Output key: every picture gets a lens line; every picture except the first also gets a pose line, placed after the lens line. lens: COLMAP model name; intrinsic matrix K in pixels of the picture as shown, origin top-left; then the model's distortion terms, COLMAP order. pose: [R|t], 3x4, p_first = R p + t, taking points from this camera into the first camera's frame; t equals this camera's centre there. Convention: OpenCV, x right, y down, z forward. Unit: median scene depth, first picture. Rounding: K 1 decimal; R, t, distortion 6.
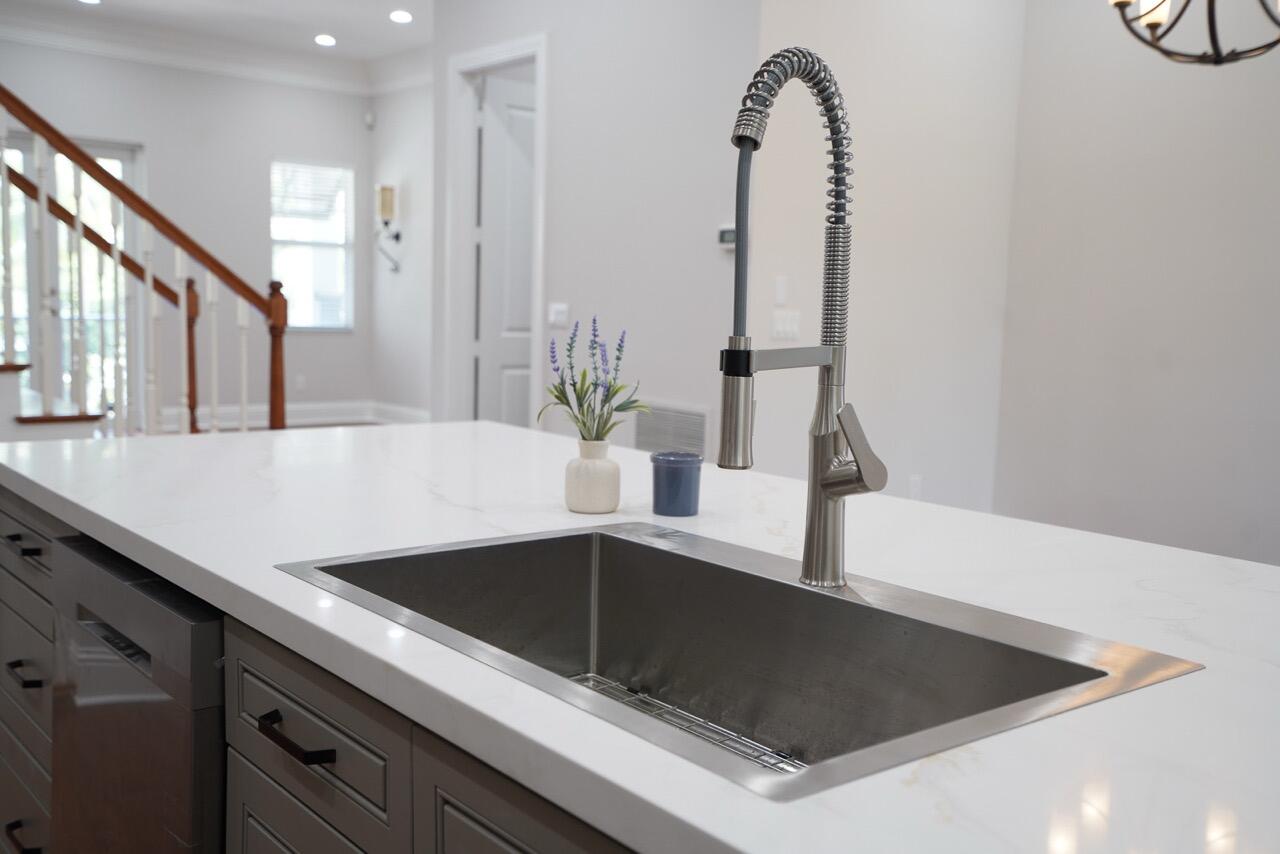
lens RADIAL K [[1223.2, 0, 643.4], [0, 1223.2, 425.6], [0, 0, 1]] dist [0.070057, 0.000000]
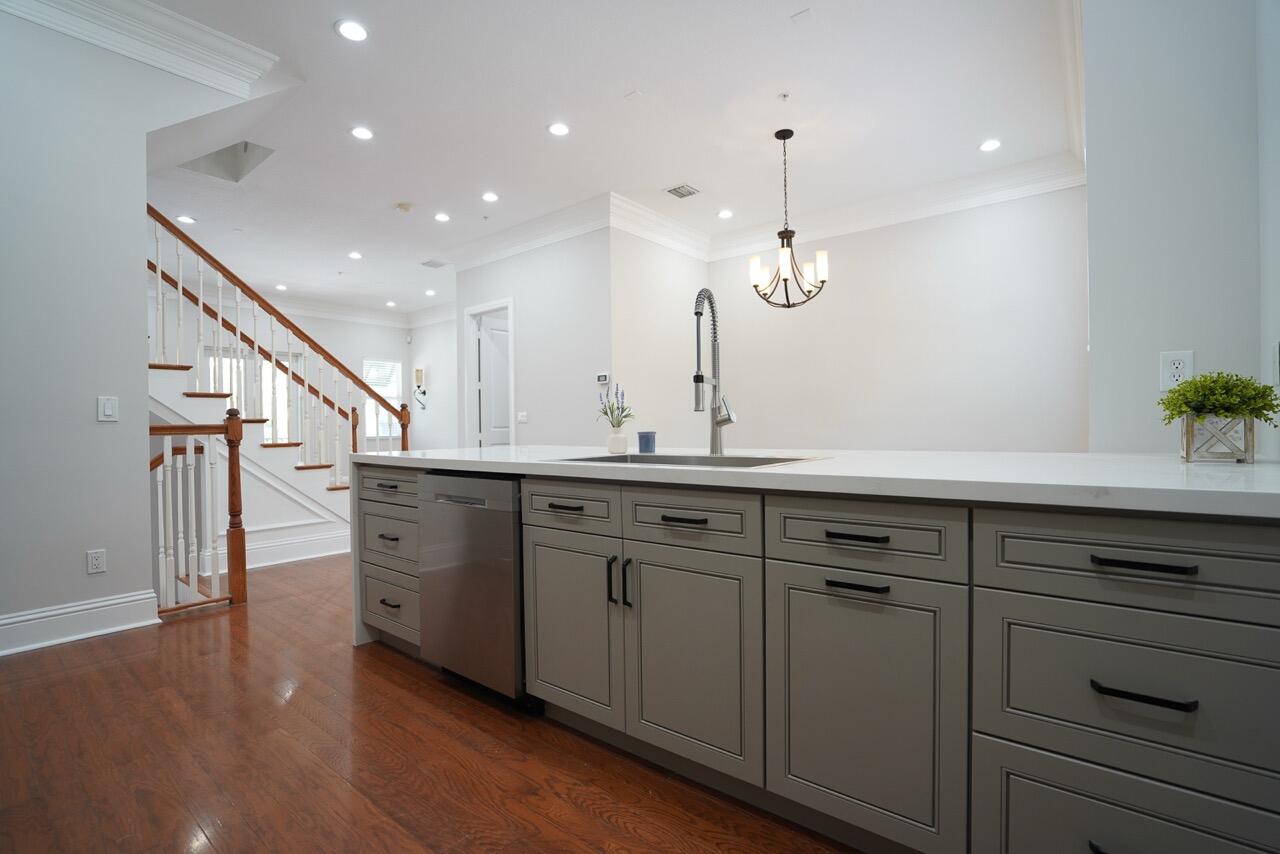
lens RADIAL K [[588.8, 0, 642.9], [0, 588.8, 427.7], [0, 0, 1]] dist [-0.044980, 0.009343]
pose [[0.976979, -0.043532, 0.208848, -0.098476], [0.063901, 0.993725, -0.091797, 0.051952], [-0.203542, 0.103029, 0.973630, -0.121221]]
